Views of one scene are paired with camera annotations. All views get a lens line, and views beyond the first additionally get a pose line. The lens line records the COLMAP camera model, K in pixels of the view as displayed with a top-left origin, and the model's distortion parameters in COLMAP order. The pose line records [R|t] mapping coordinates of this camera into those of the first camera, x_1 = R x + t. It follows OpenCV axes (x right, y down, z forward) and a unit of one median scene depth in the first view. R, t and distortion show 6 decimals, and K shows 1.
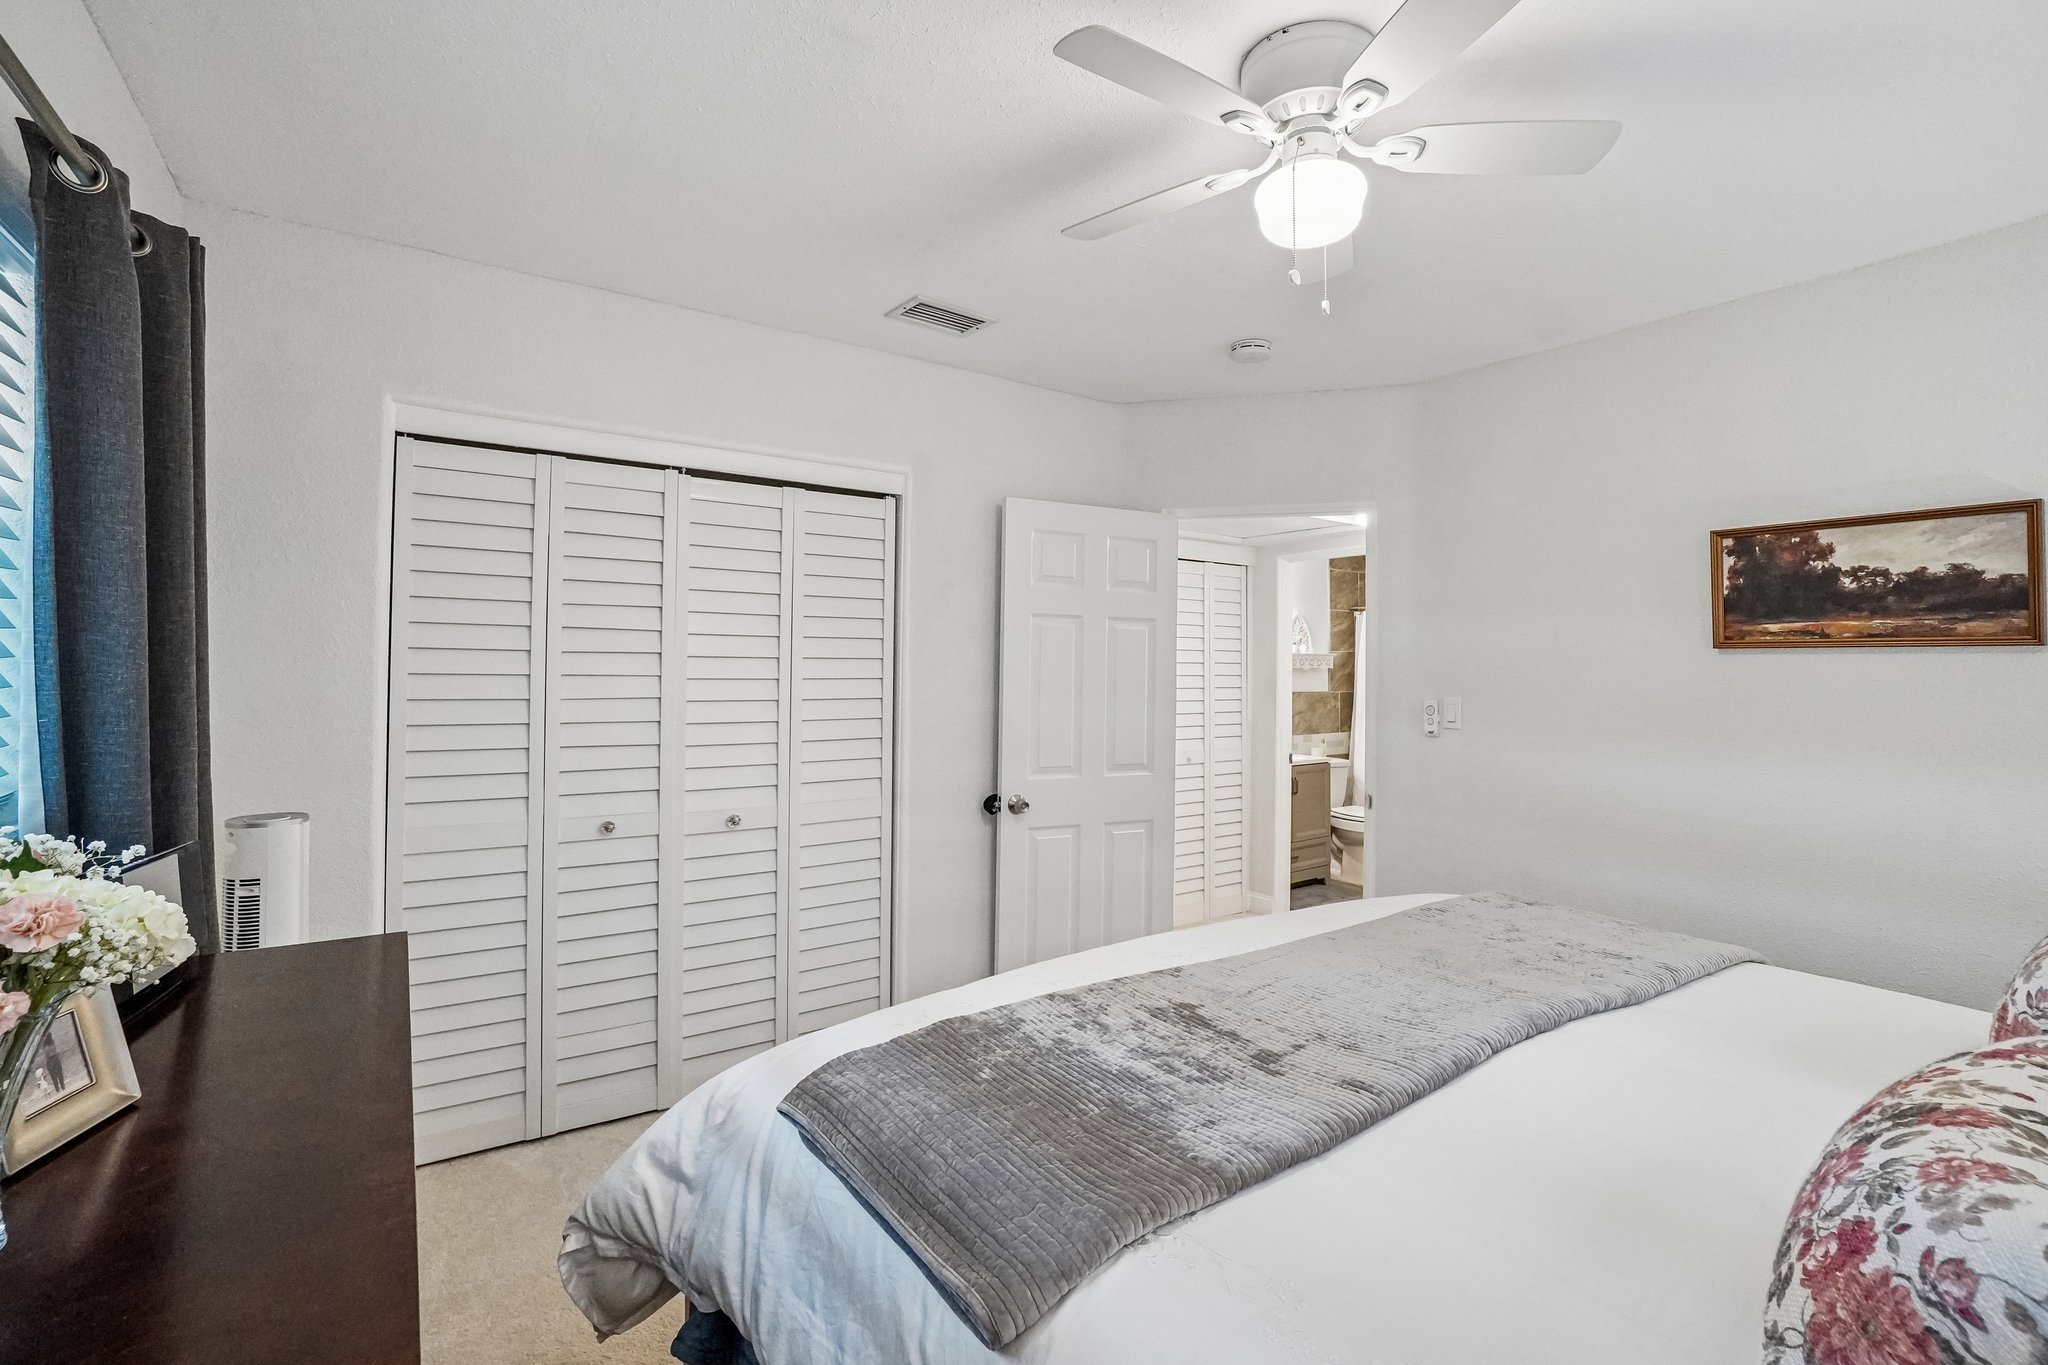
lens RADIAL K [[919.4, 0, 1020.7], [0, 919.4, 655.0], [0, 0, 1]] dist [-0.052782, 0.019381]
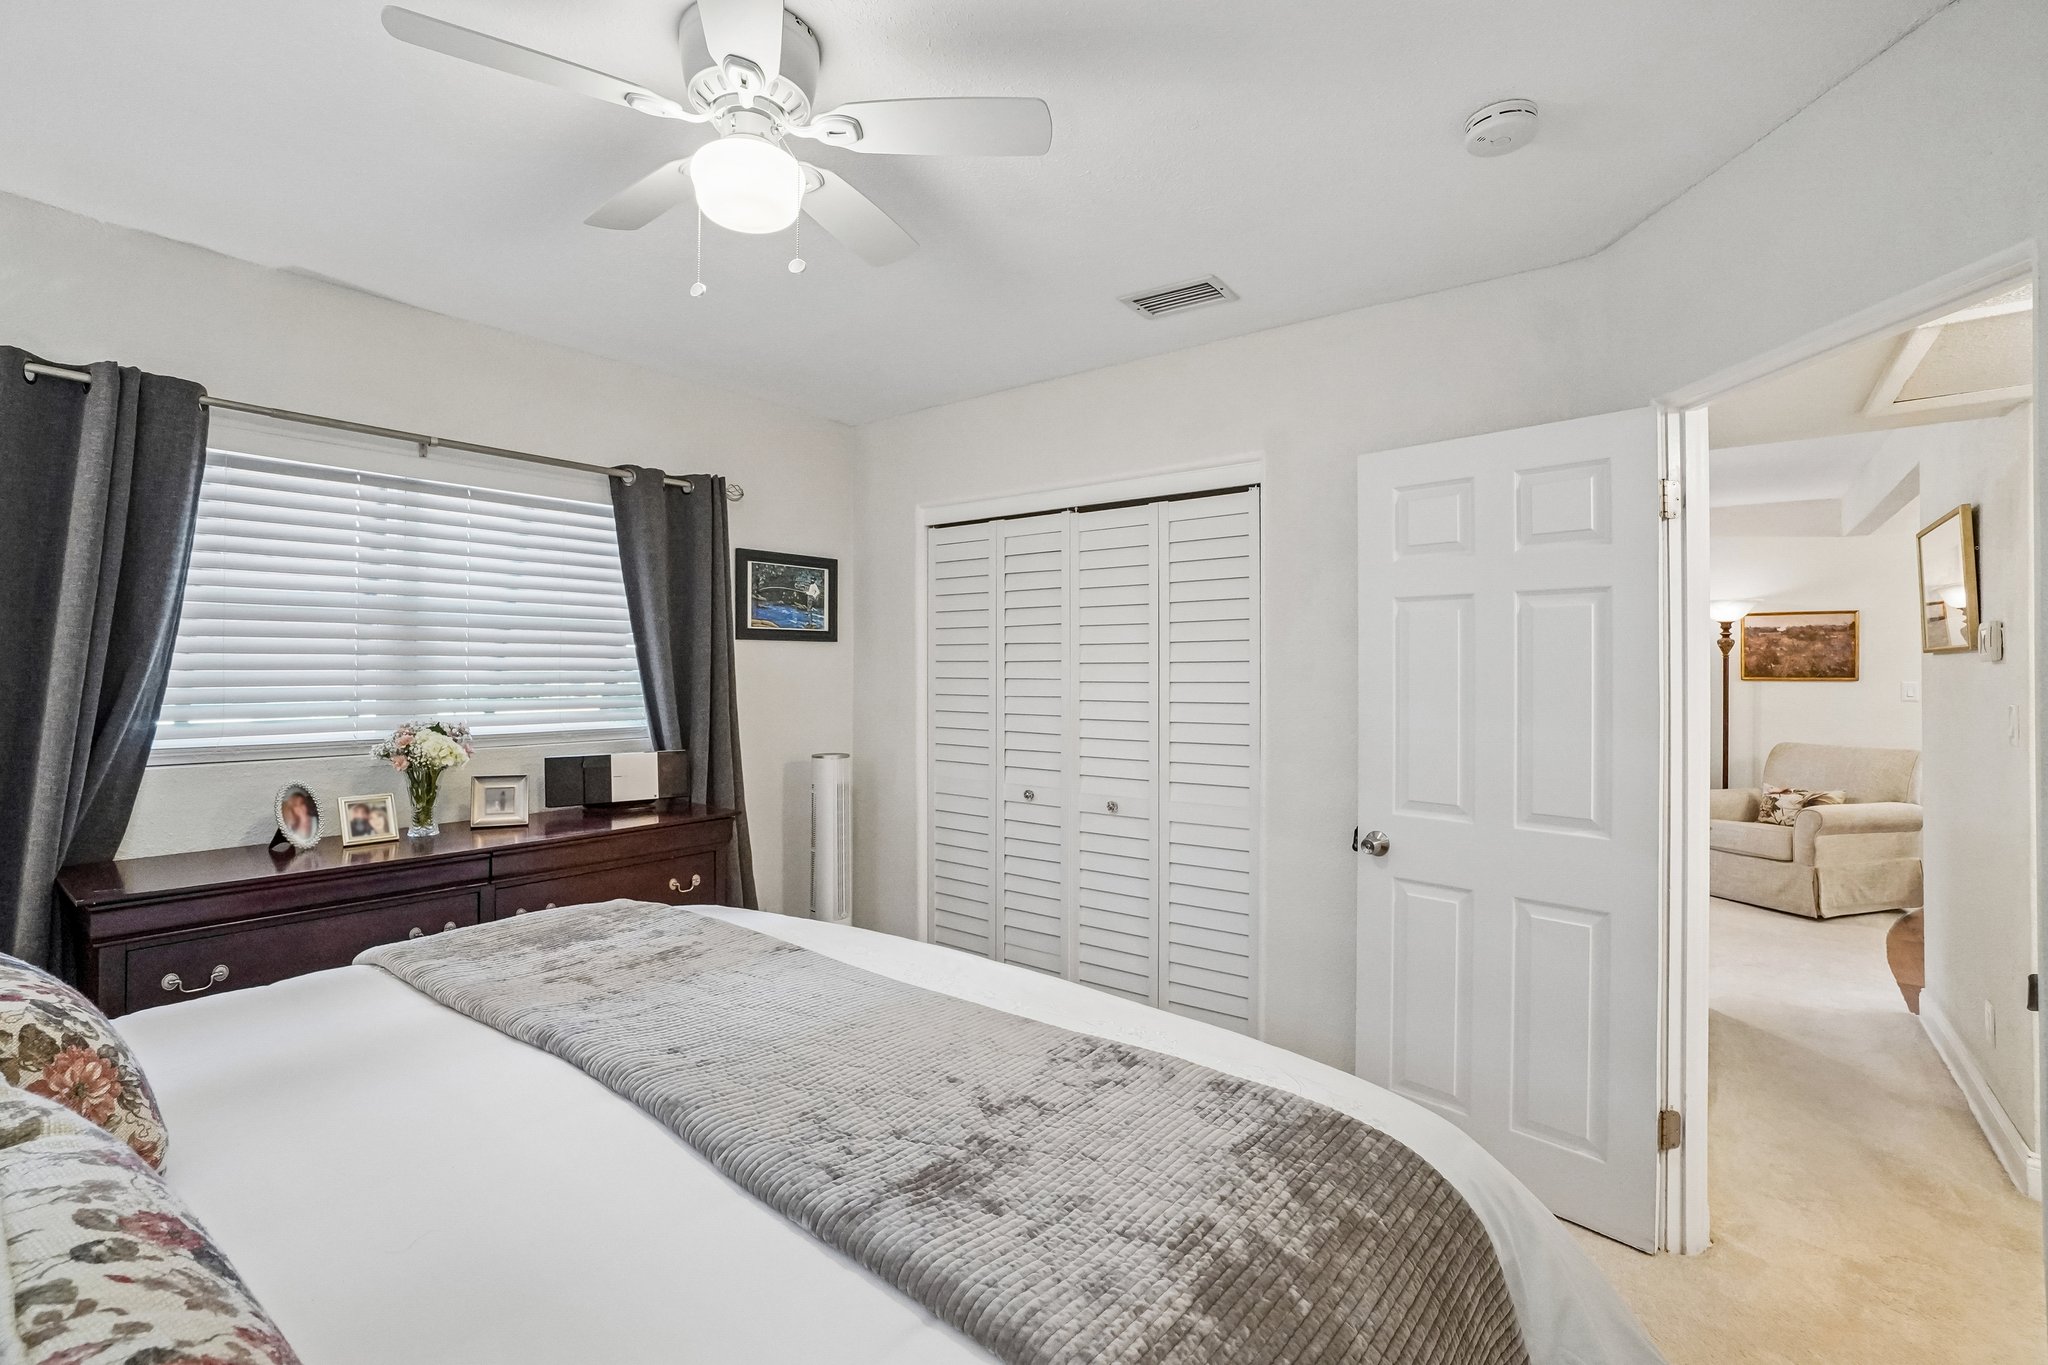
lens RADIAL K [[919.4, 0, 1020.7], [0, 919.4, 655.0], [0, 0, 1]] dist [-0.052782, 0.019381]
pose [[0.297373, -0.028338, -0.954341, 0.748333], [0.014999, 0.999575, -0.025007, 0.019809], [0.954644, -0.006878, 0.297671, 0.552262]]
